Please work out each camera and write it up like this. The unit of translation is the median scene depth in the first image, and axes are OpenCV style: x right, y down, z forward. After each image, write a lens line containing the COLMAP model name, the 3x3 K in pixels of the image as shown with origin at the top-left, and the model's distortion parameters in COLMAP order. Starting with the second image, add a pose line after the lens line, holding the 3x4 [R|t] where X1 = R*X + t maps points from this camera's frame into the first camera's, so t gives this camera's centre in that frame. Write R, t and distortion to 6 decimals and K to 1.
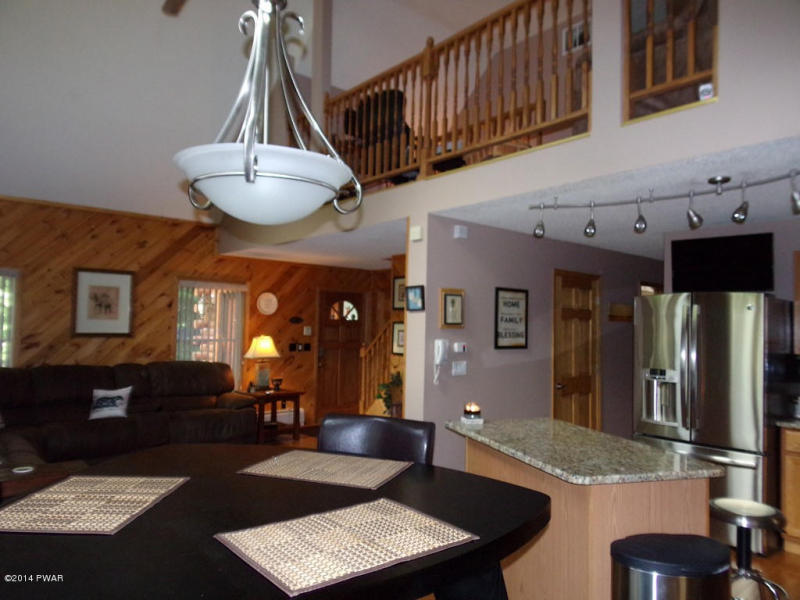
lens RADIAL K [[561.0, 0, 400.0], [0, 561.0, 300.0], [0, 0, 1]] dist [0.098131, -0.123457]
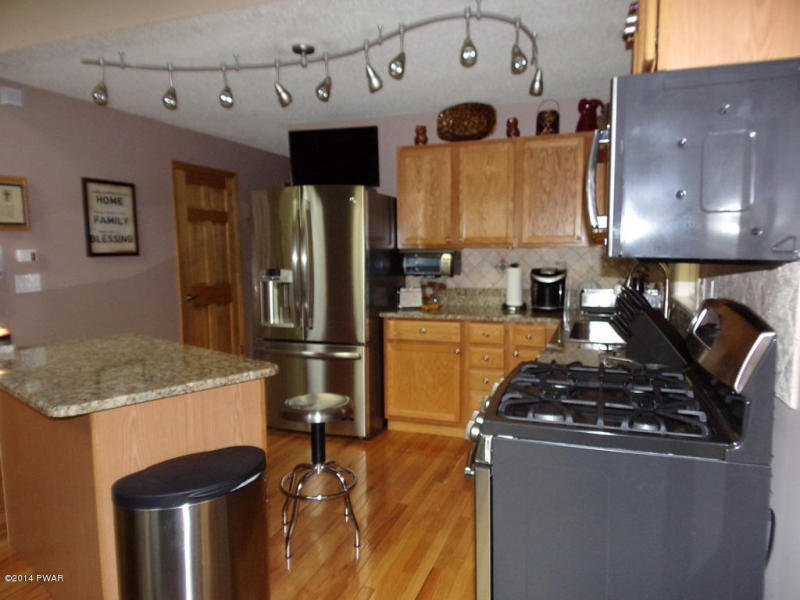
lens RADIAL K [[561.0, 0, 400.0], [0, 561.0, 300.0], [0, 0, 1]] dist [0.098131, -0.123457]
pose [[0.874450, -0.076422, 0.479058, 0.152087], [0.006076, 0.989161, 0.146706, 0.029529], [-0.485077, -0.125377, 0.865437, 0.072663]]
